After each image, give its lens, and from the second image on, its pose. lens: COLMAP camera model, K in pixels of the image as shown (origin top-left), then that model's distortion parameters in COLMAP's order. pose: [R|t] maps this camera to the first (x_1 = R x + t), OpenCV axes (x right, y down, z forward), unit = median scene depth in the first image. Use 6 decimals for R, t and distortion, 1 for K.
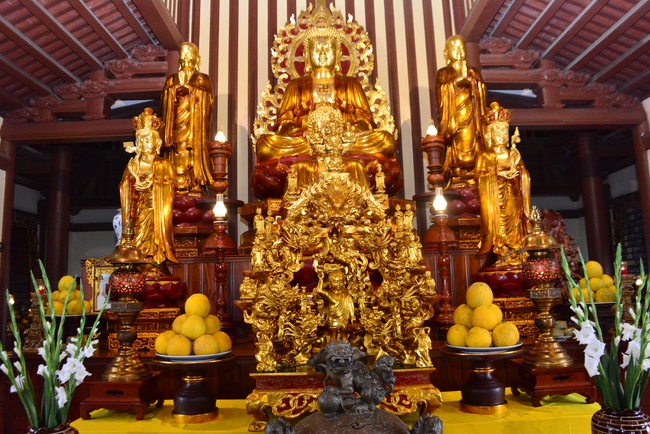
lens RADIAL K [[557.6, 0, 325.0], [0, 557.6, 217.0], [0, 0, 1]] dist [-0.084983, 0.002307]
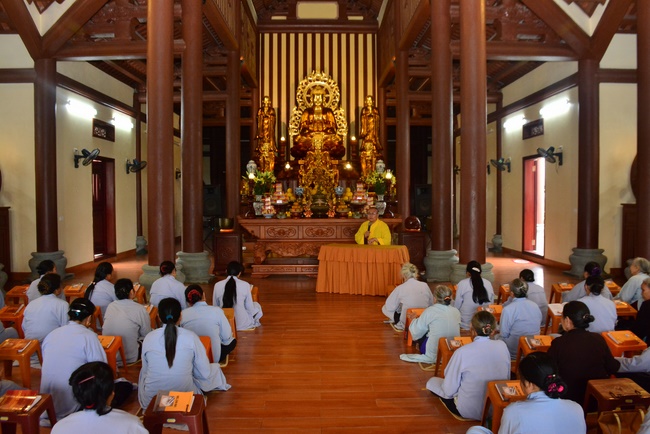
lens RADIAL K [[557.6, 0, 325.0], [0, 557.6, 217.0], [0, 0, 1]] dist [-0.084983, 0.002307]
pose [[0.999586, 0.025990, 0.012355, 0.009641], [-0.027605, 0.987298, 0.156461, -0.145777], [-0.008132, -0.156738, 0.987607, -1.464145]]
